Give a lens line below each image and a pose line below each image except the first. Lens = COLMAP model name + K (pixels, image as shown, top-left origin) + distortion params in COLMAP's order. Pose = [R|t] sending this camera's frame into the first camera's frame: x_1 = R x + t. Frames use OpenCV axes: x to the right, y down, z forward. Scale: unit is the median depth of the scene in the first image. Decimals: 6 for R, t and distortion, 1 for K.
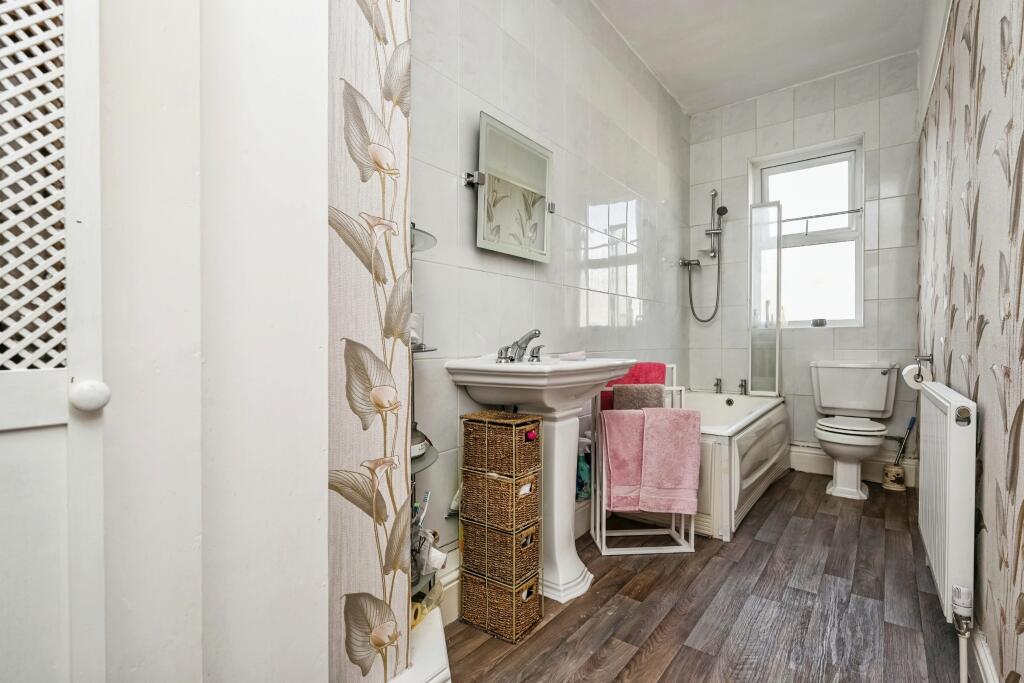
lens RADIAL K [[482.9, 0, 512.0], [0, 482.9, 341.5], [0, 0, 1]] dist [-0.000249, -0.000179]
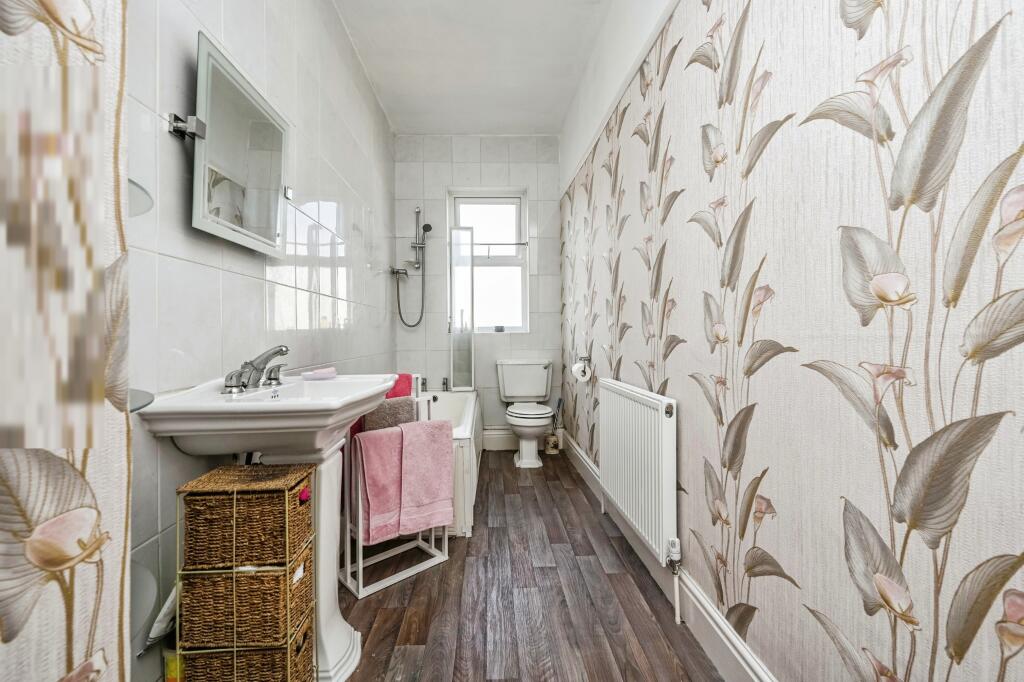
lens RADIAL K [[428.7, 0, 511.7], [0, 428.7, 332.8], [0, 0, 1]] dist [-0.001659, 0.000266]
pose [[0.761342, -0.001599, 0.648348, -0.106966], [0.008355, 0.999938, -0.007345, -0.034328], [-0.648296, 0.011009, 0.761309, 0.221885]]
